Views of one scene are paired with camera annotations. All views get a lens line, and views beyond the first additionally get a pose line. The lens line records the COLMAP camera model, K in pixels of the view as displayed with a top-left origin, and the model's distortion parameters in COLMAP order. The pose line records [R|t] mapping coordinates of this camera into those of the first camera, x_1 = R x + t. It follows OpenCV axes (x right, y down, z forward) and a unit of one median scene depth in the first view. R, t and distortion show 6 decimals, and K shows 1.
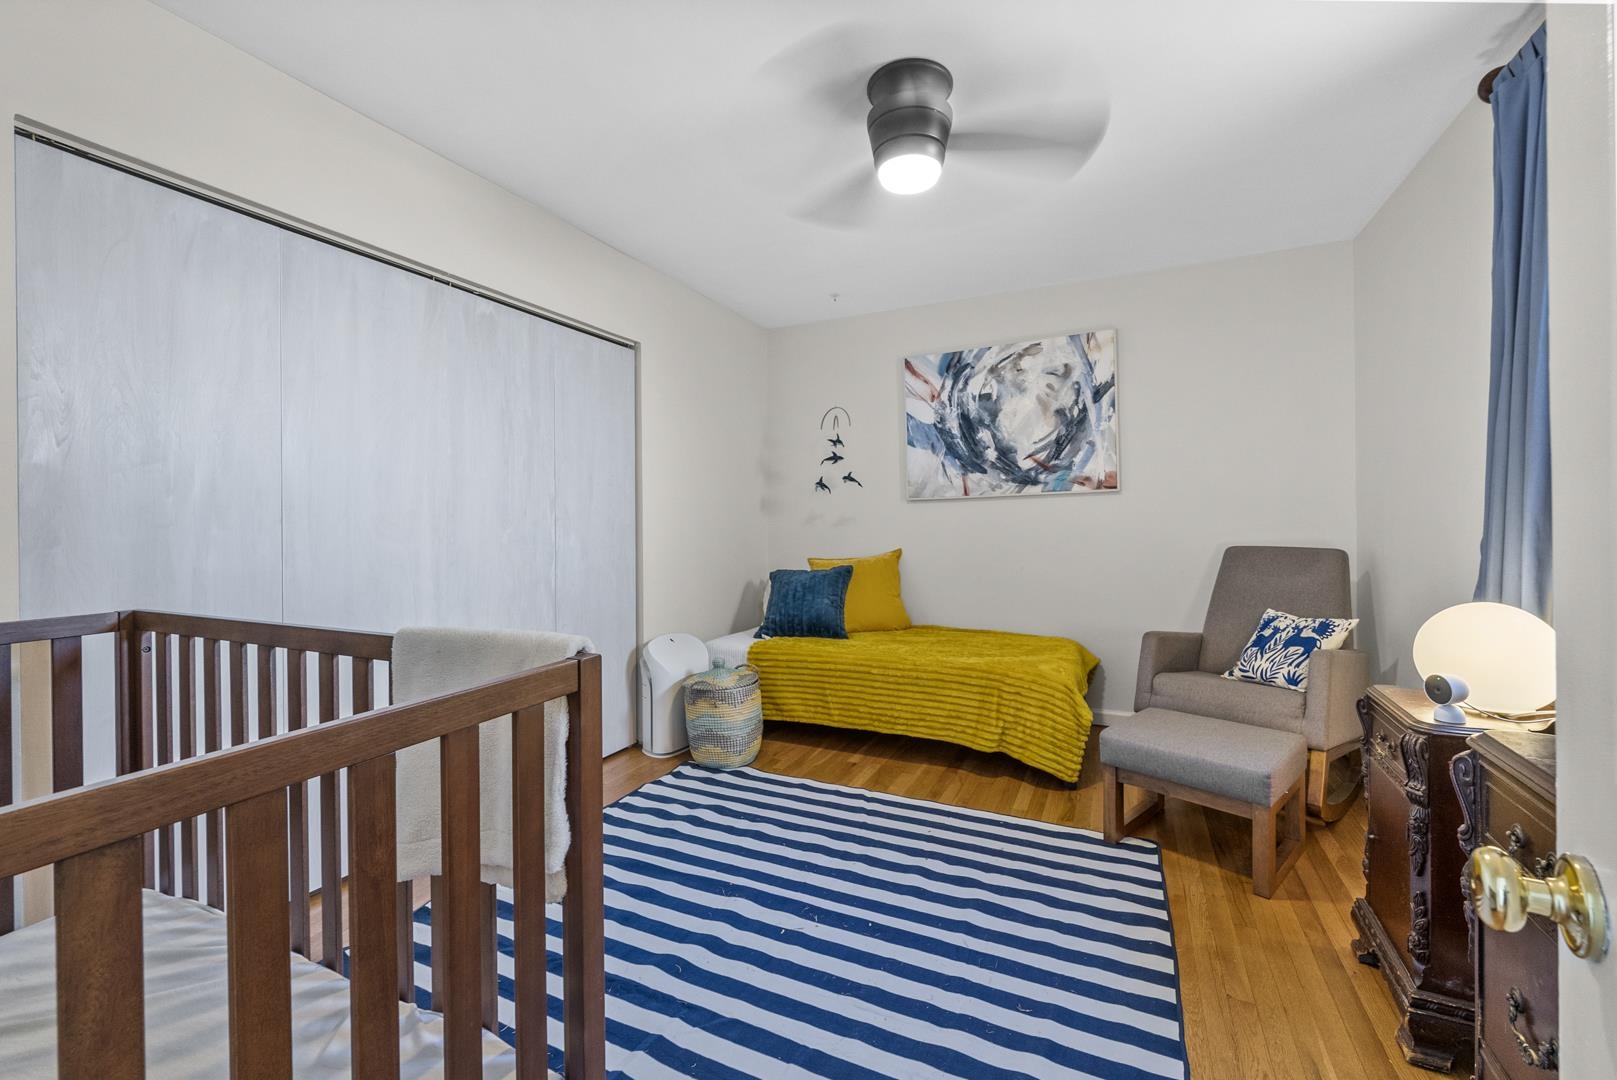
lens RADIAL K [[662.5, 0, 809.6], [0, 662.5, 525.3], [0, 0, 1]] dist [-0.000460, -0.000993]
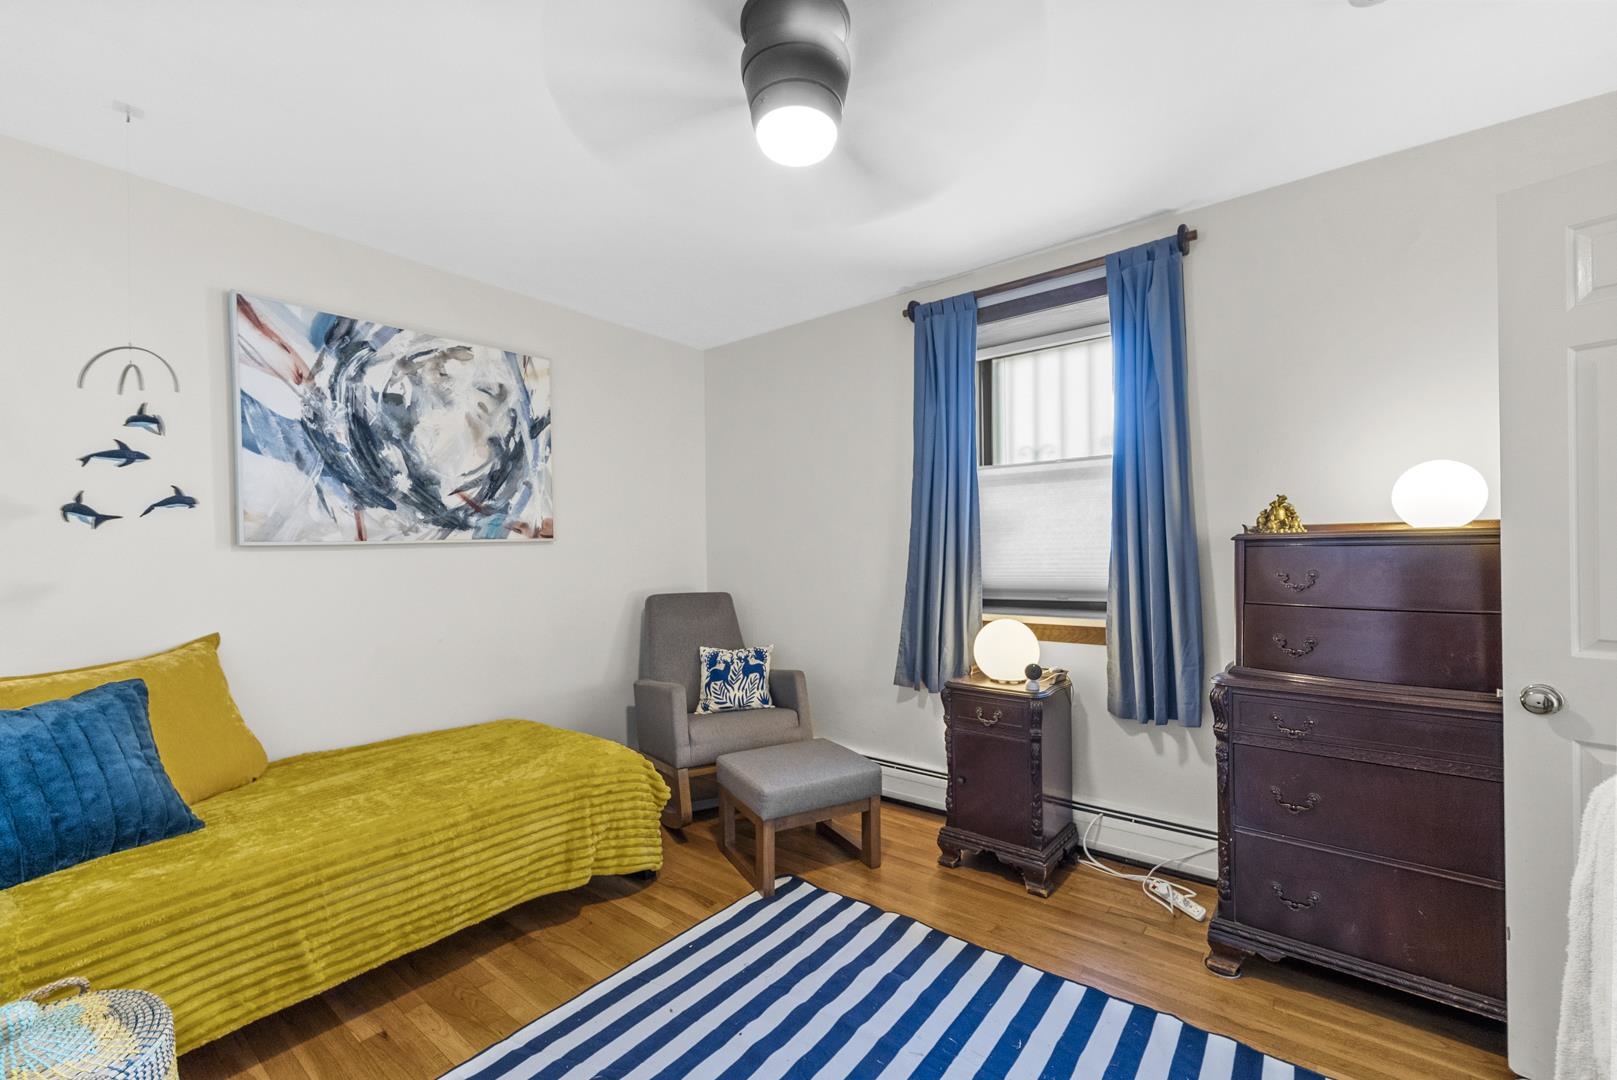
lens RADIAL K [[662.5, 0, 811.0], [0, 662.5, 553.4], [0, 0, 1]] dist [-0.000460, -0.000993]
pose [[0.220953, 0.005267, 0.975270, -0.320076], [0.015775, 0.999835, -0.008974, -0.020163], [-0.975157, 0.017367, 0.220833, 0.439537]]
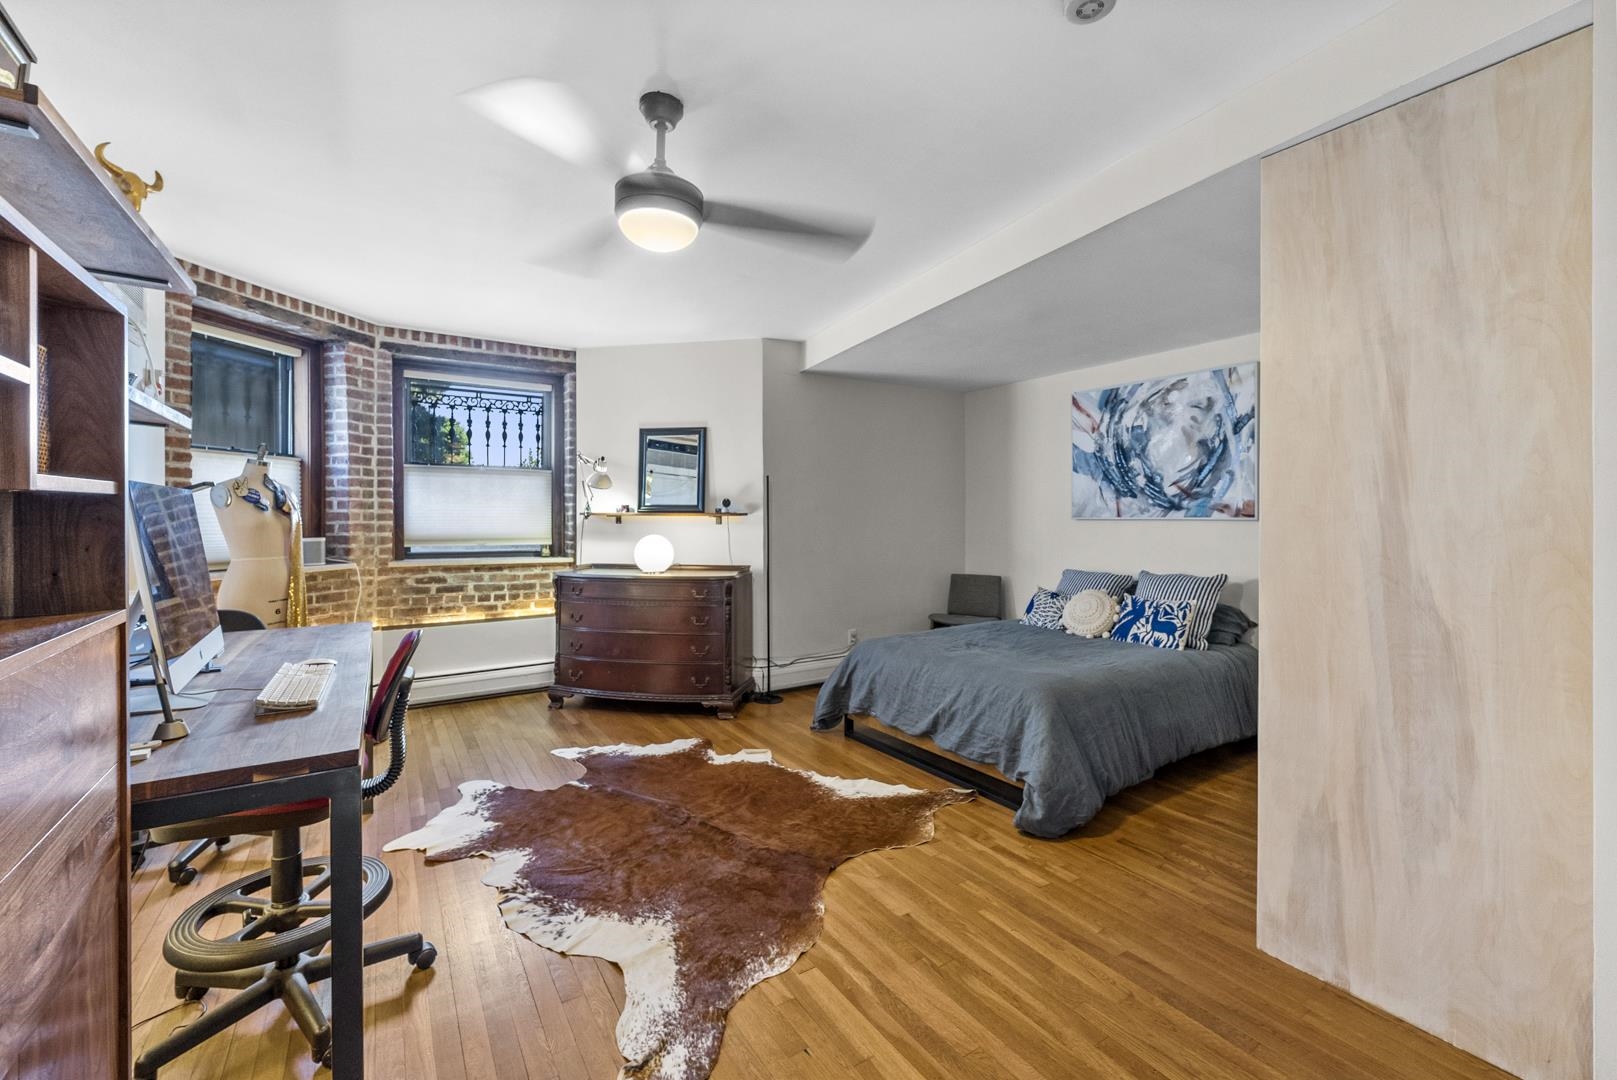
lens RADIAL K [[662.5, 0, 820.4], [0, 662.5, 515.6], [0, 0, 1]] dist [-0.000460, -0.000993]
pose [[0.860079, 0.026041, -0.509497, 0.389172], [-0.023709, 0.999658, 0.011072, -0.050368], [0.509610, 0.002557, 0.860401, -0.225301]]
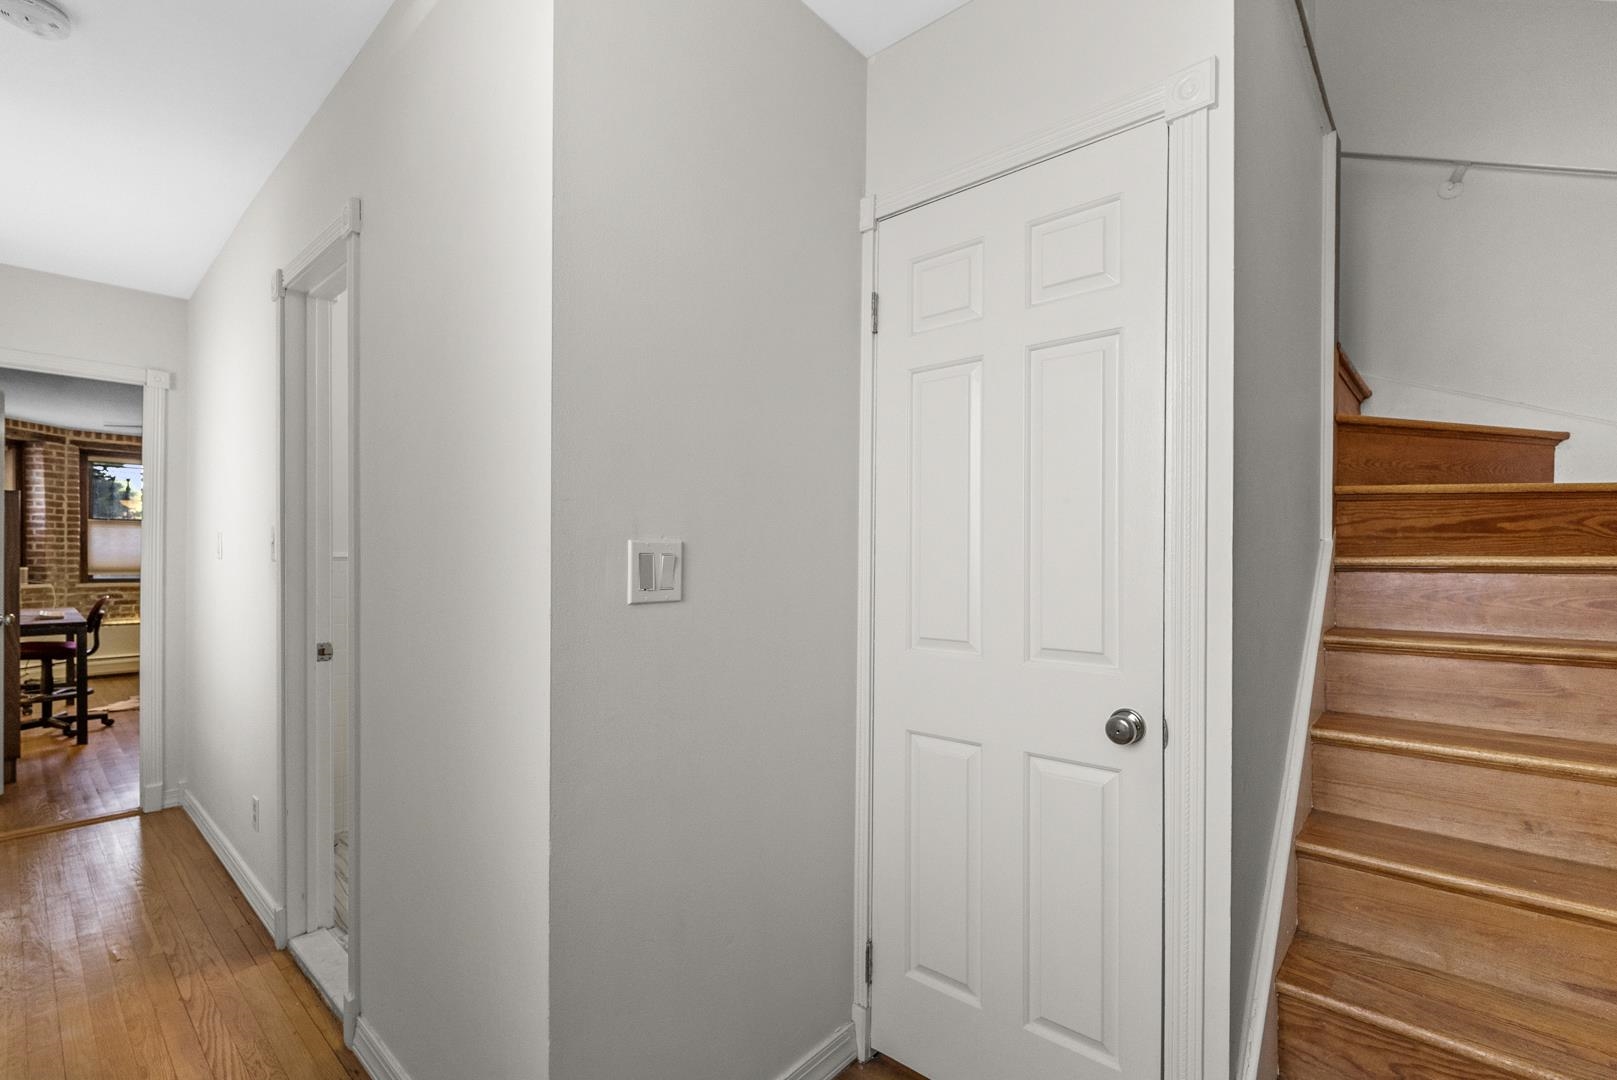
lens RADIAL K [[693.6, 0, 812.9], [0, 693.6, 553.8], [0, 0, 1]] dist [0.000825, -0.000064]
pose [[0.963340, 0.021603, -0.267413, 1.481747], [-0.023032, 0.999732, -0.002211, -0.059874], [0.267294, 0.008289, 0.963579, -0.840662]]
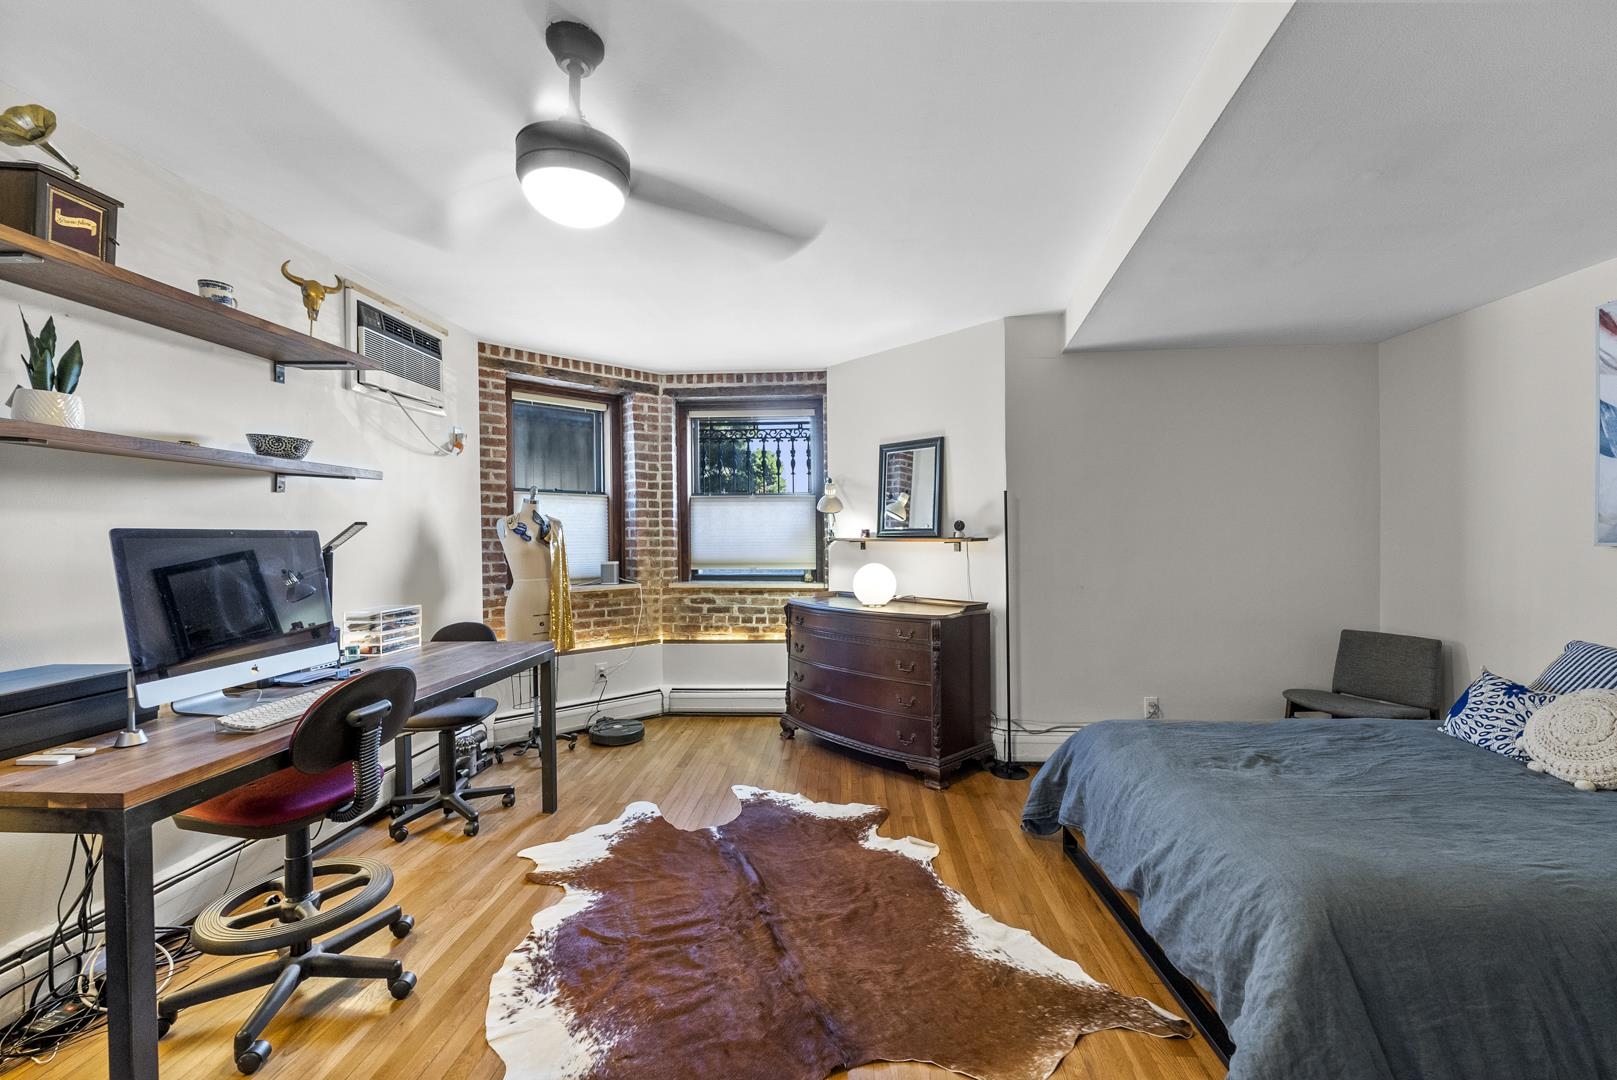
lens RADIAL K [[662.5, 0, 817.9], [0, 662.5, 542.1], [0, 0, 1]] dist [-0.000460, -0.000993]
pose [[0.388047, 0.032071, -0.921082, 0.462822], [-0.003627, 0.999440, 0.033272, -0.063463], [0.921633, -0.009570, 0.387945, 0.127106]]
